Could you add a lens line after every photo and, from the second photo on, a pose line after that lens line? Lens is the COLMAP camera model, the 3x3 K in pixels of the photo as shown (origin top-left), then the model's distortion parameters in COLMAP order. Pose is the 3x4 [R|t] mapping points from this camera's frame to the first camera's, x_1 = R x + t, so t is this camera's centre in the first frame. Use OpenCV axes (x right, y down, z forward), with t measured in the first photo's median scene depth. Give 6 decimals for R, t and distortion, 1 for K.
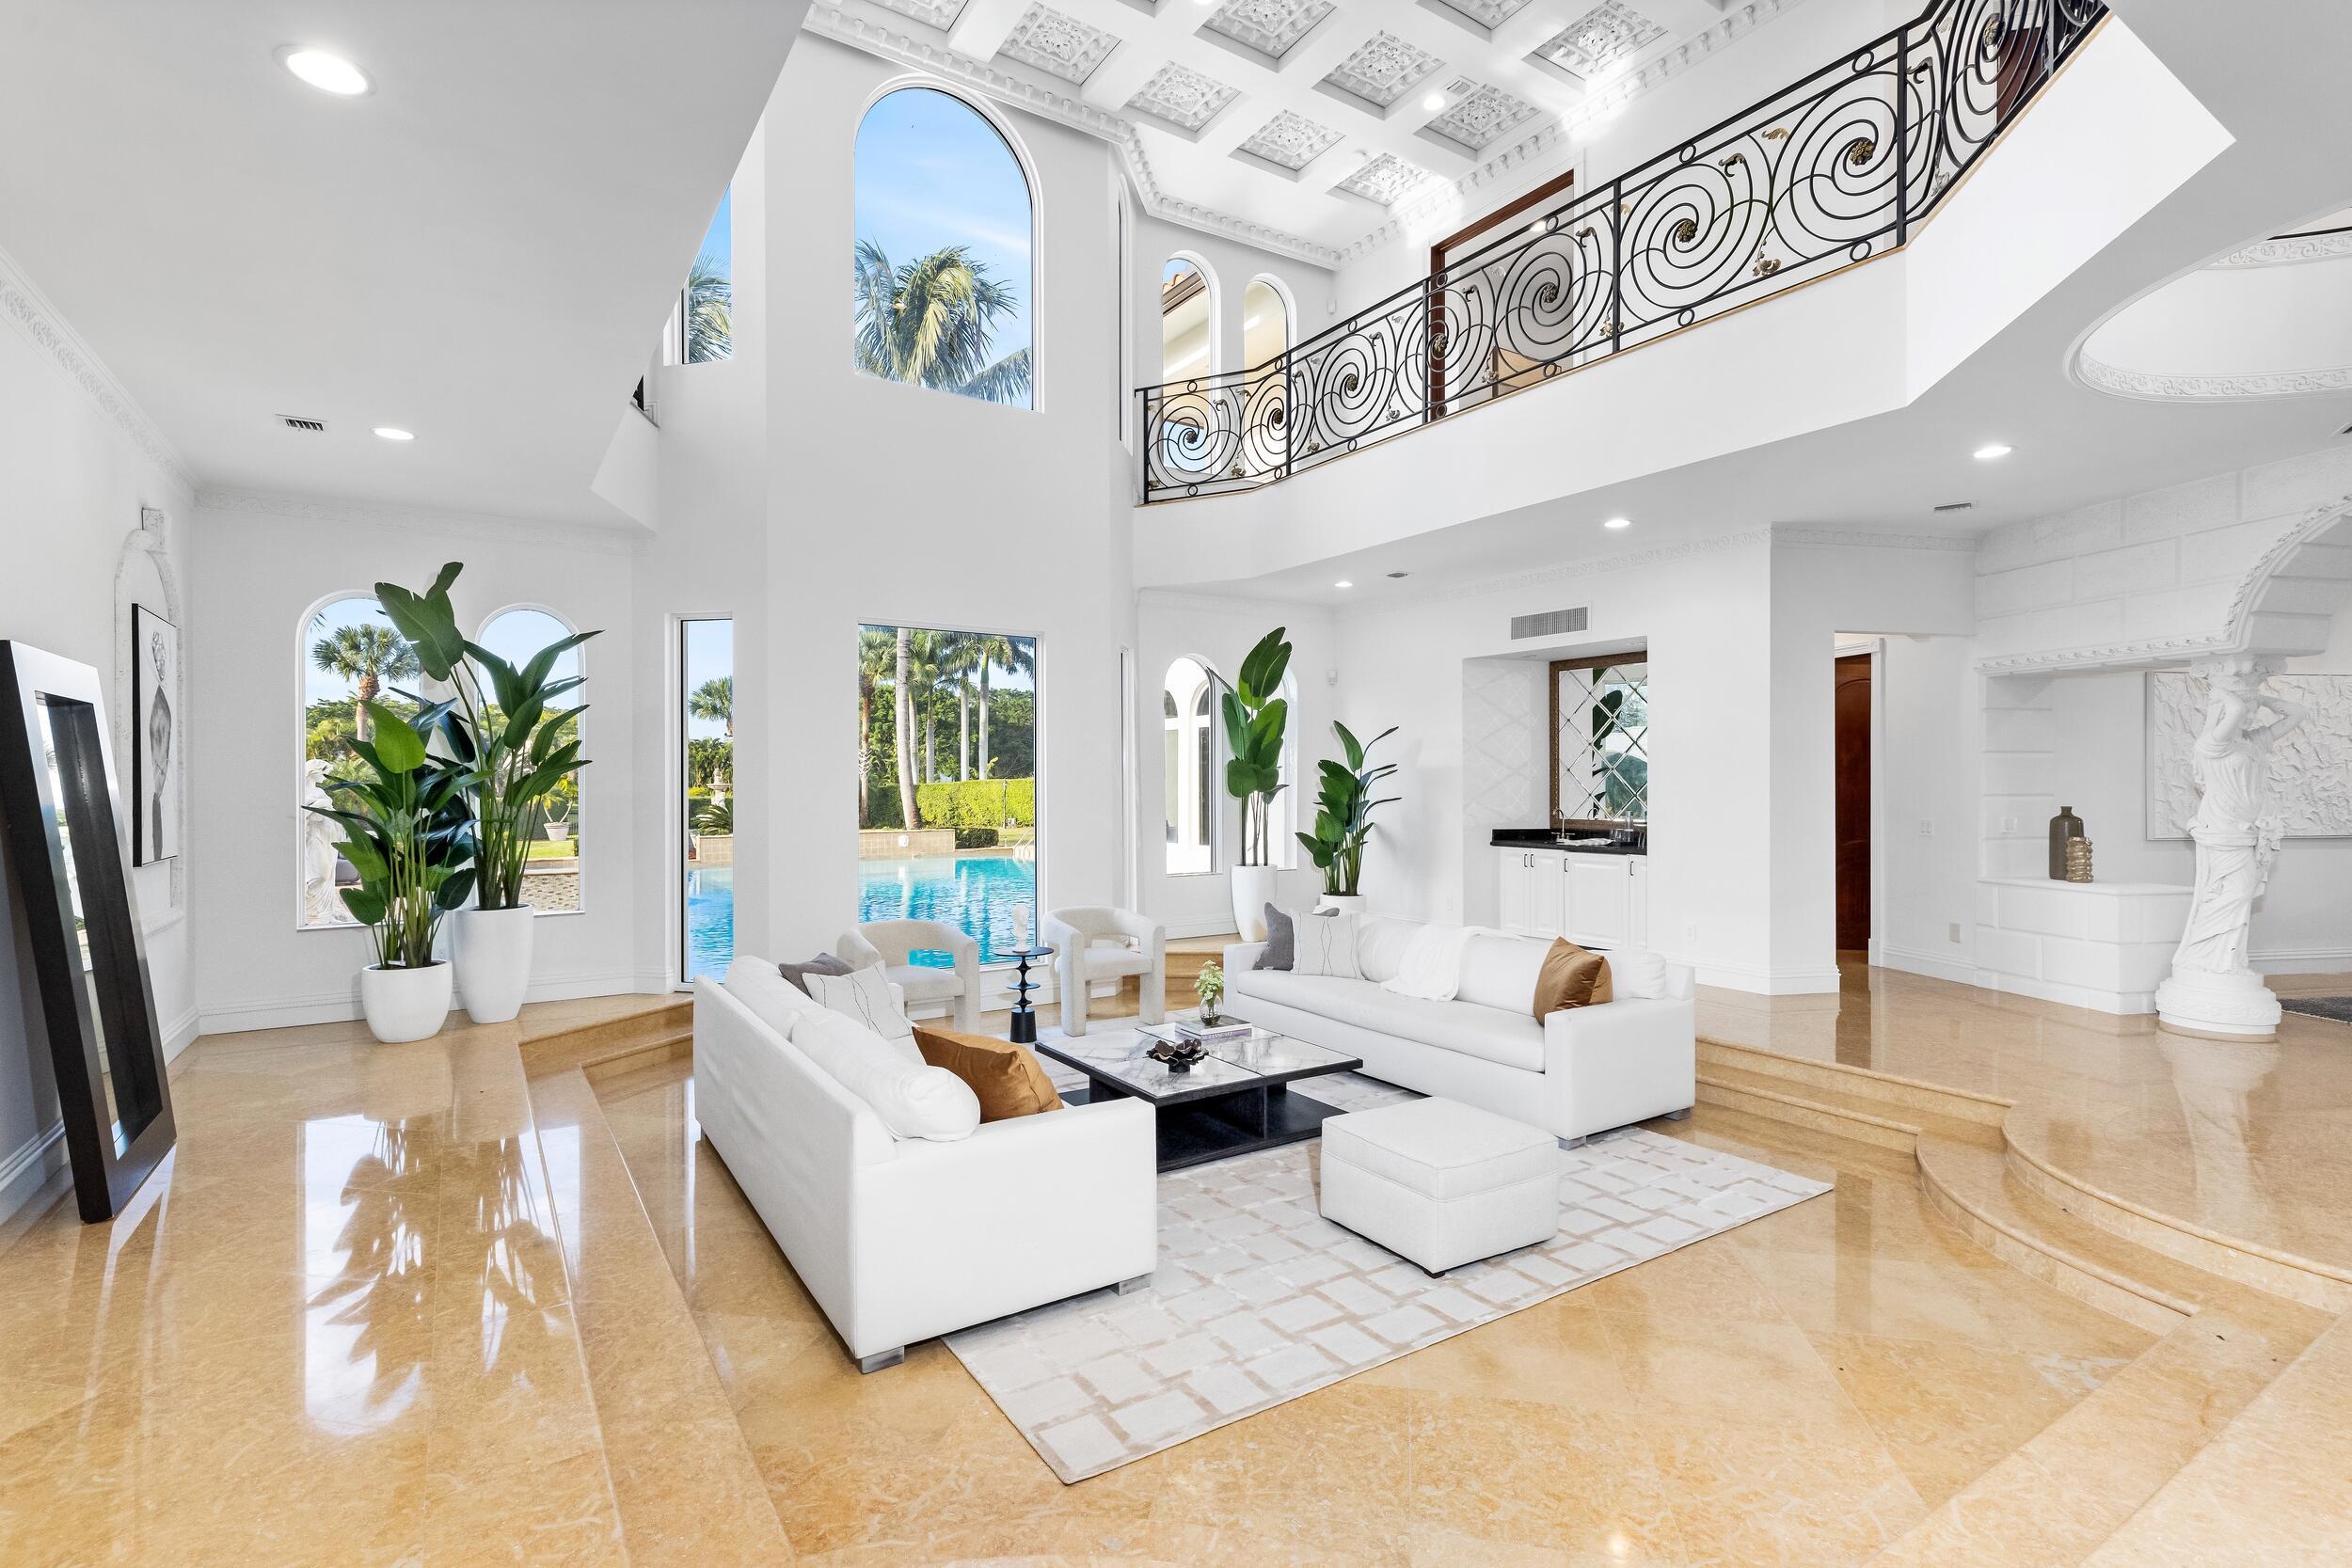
lens RADIAL K [[1071.1, 0, 1181.7], [0, 1071.1, 786.9], [0, 0, 1]] dist [0.003558, 0.000500]
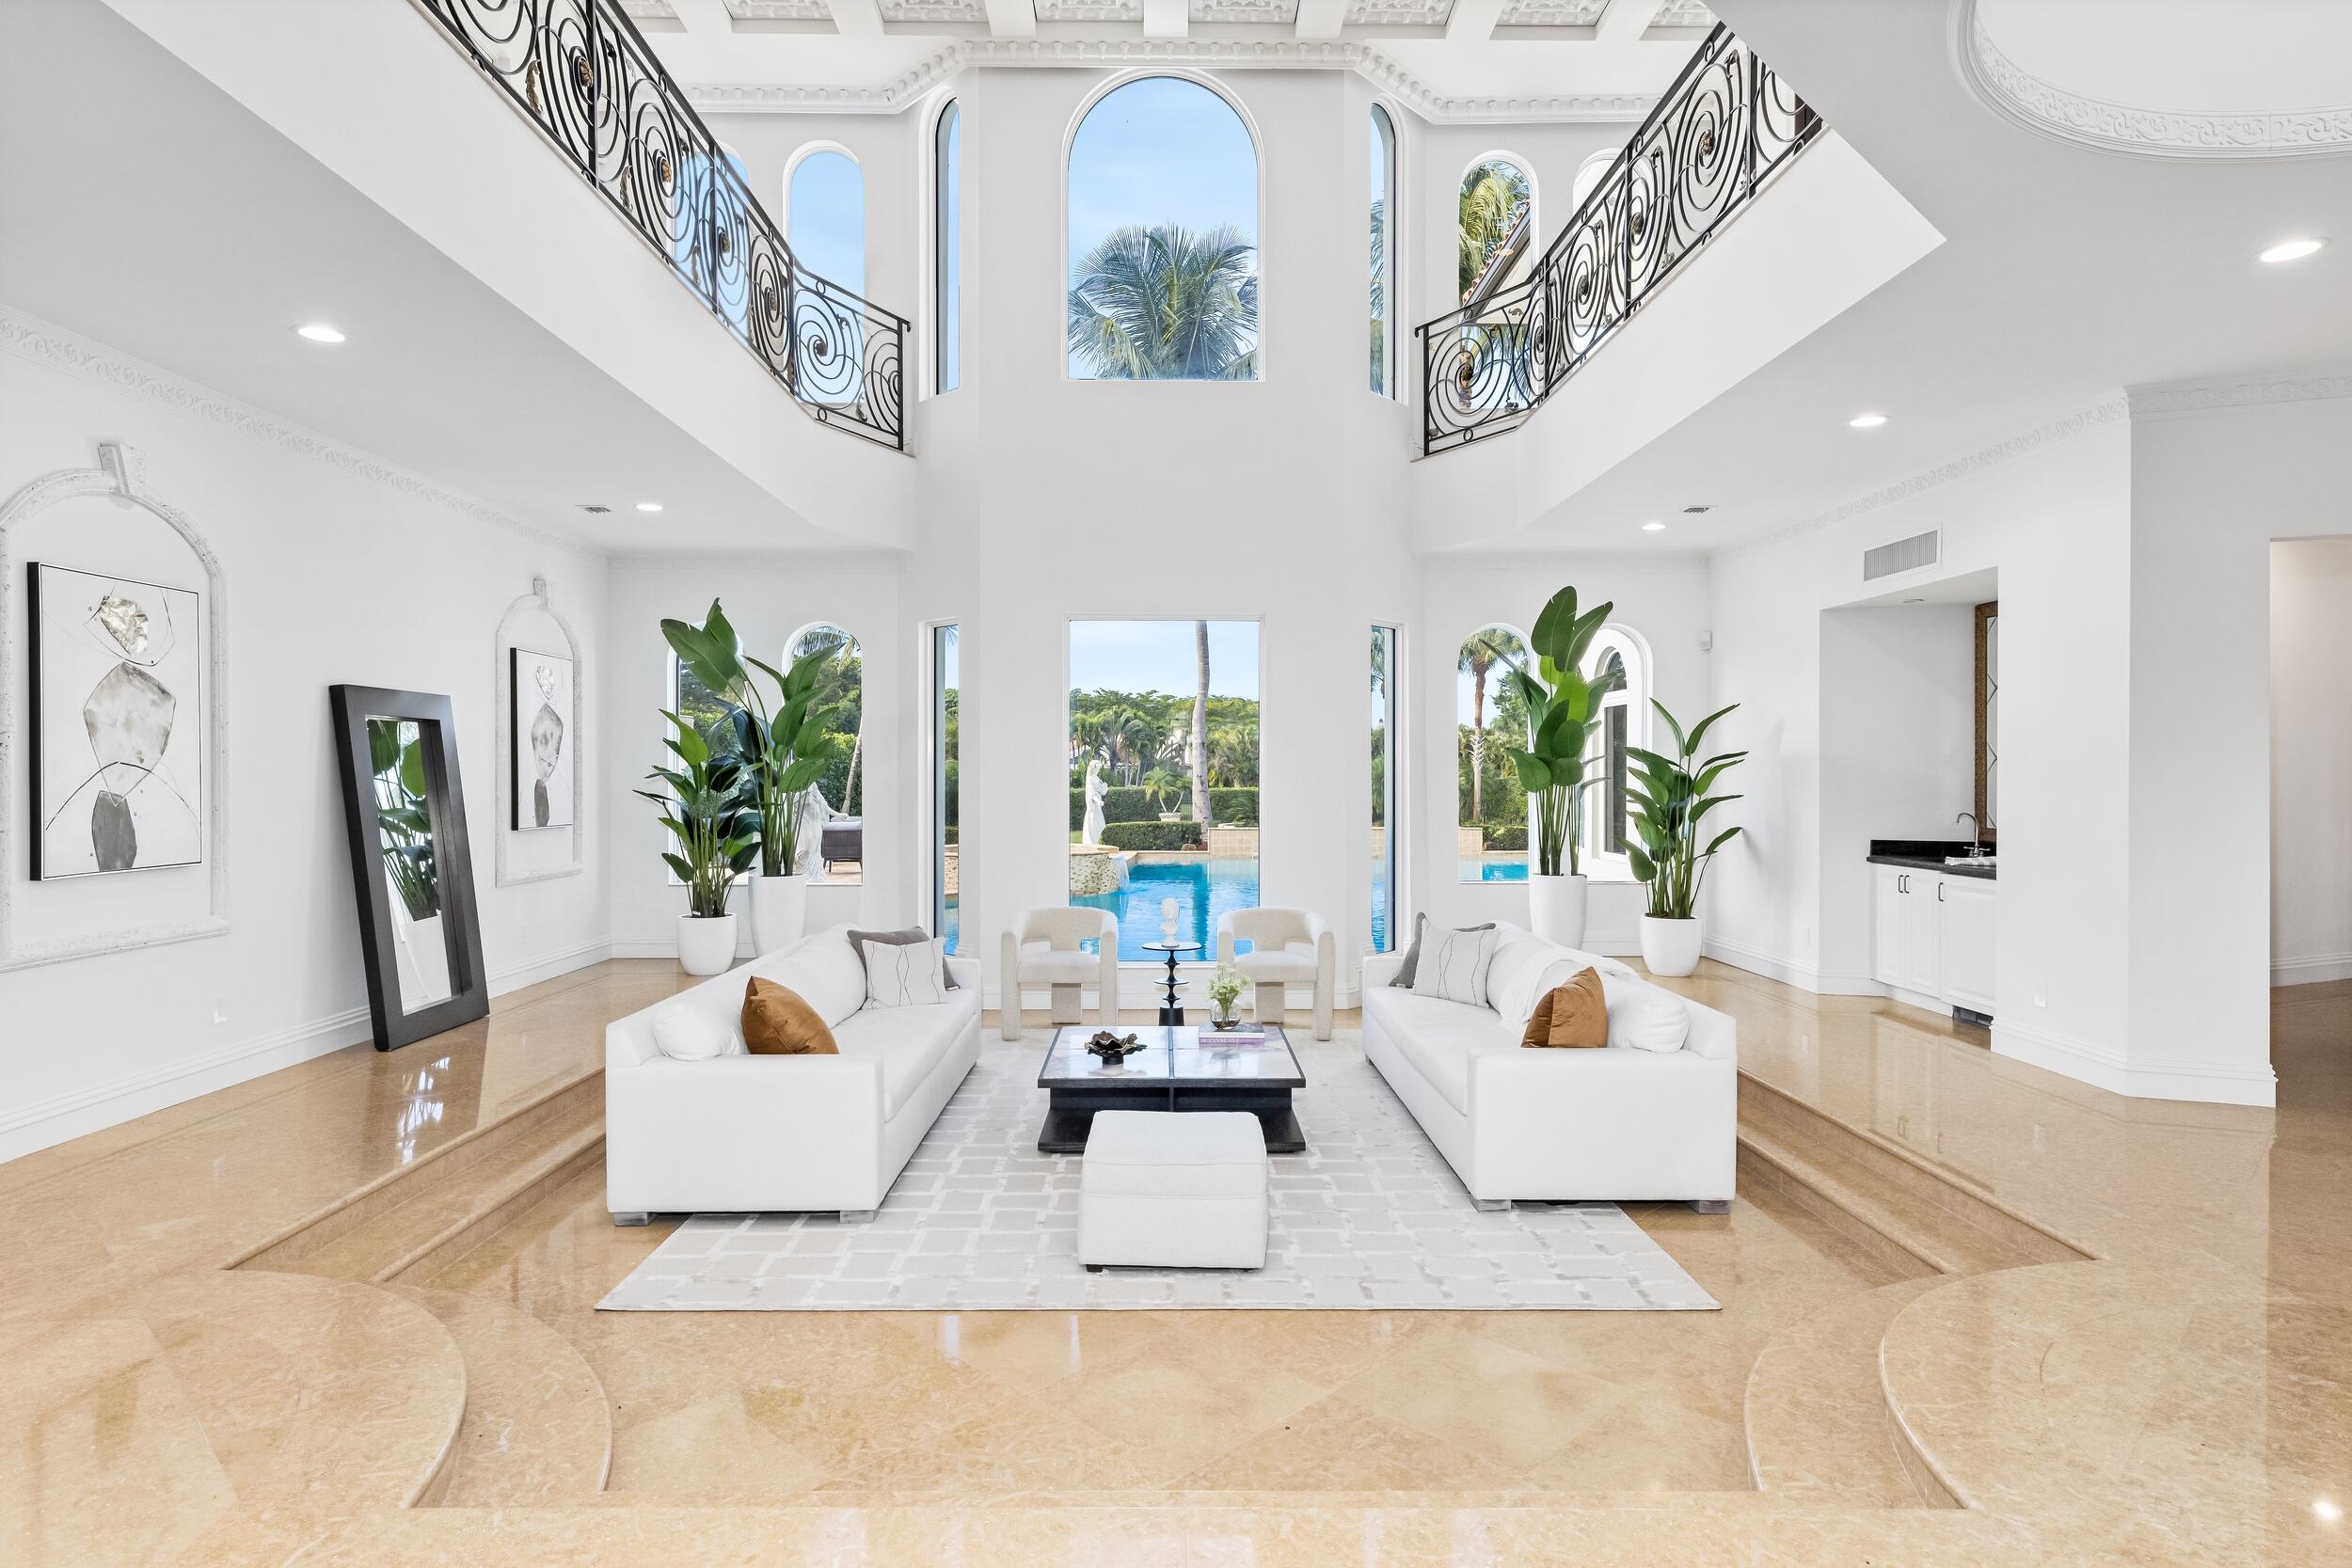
lens RADIAL K [[1256.1, 0, 1179.2], [0, 1256.1, 787.1], [0, 0, 1]] dist [-0.005258, 0.001591]
pose [[0.850771, 0.008594, -0.525467, 0.413267], [-0.004809, 0.999952, 0.008569, -0.001948], [0.525515, -0.004763, 0.850771, 0.022267]]
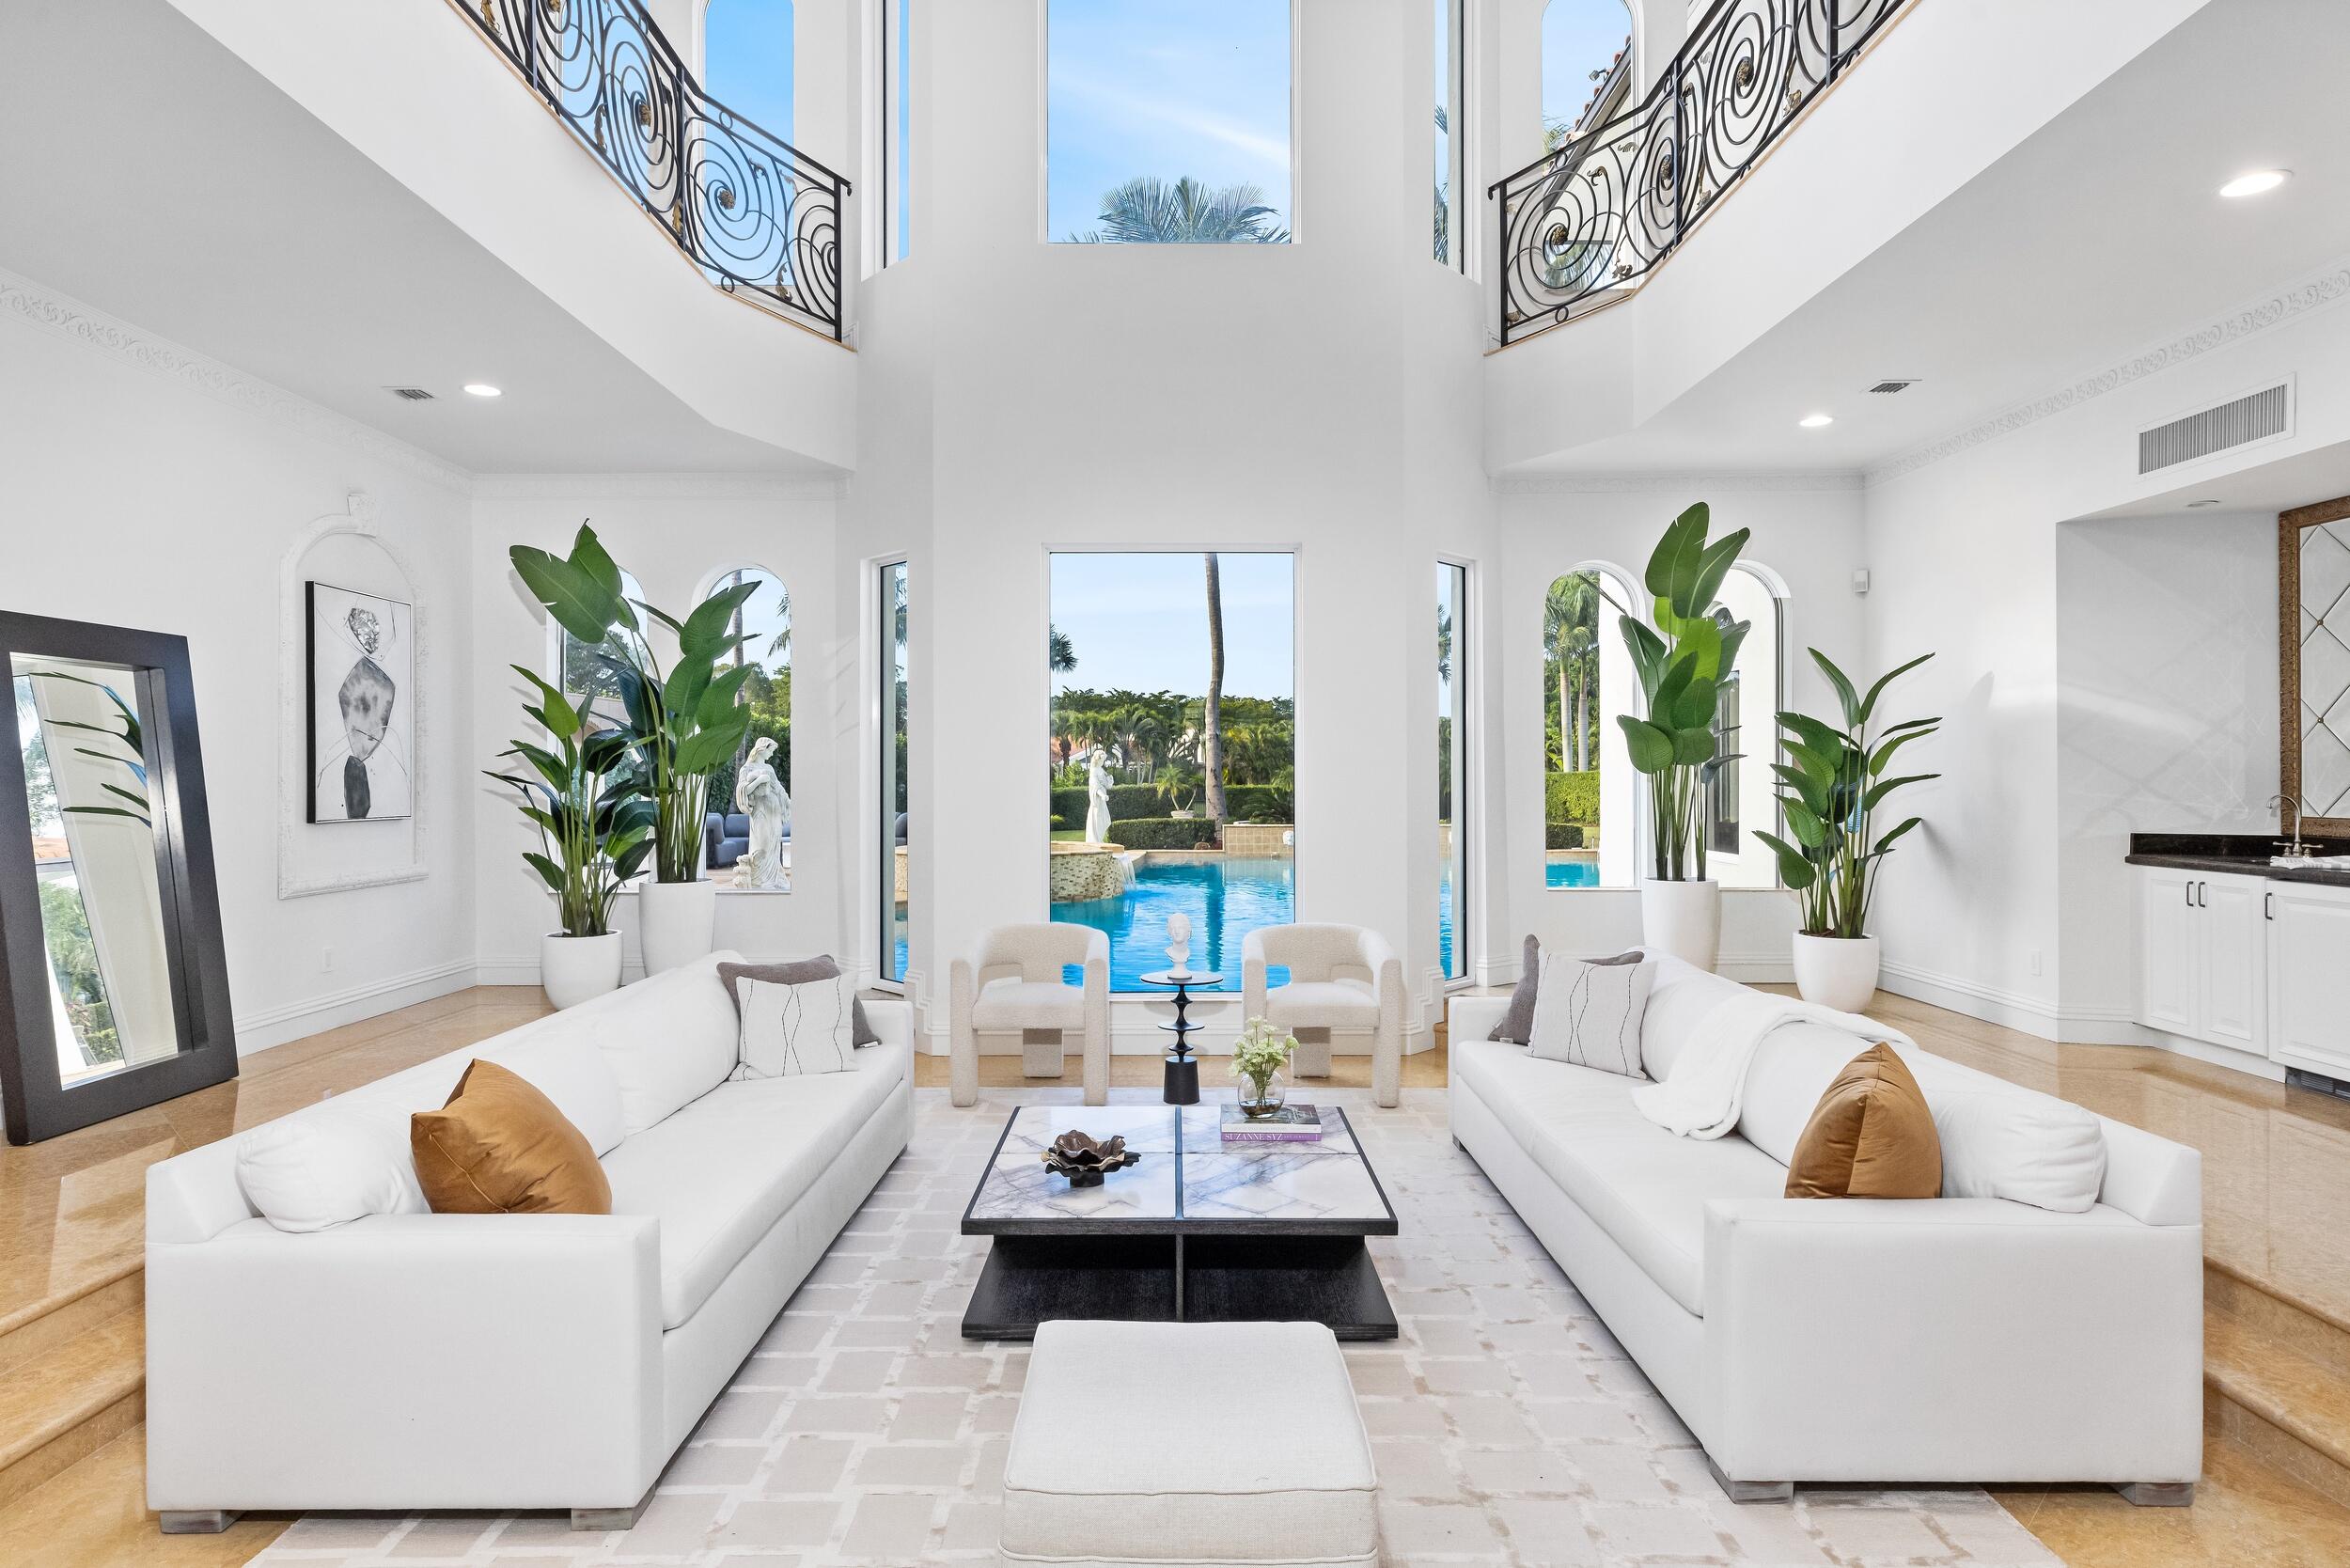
lens RADIAL K [[1255.2, 0, 1165.0], [0, 1255.2, 772.1], [0, 0, 1]] dist [-0.005258, 0.001591]
pose [[0.839312, 0.000940, -0.543649, 0.273793], [-0.002759, 0.999993, -0.002531, 0.014325], [0.543643, 0.003624, 0.839309, 0.249248]]
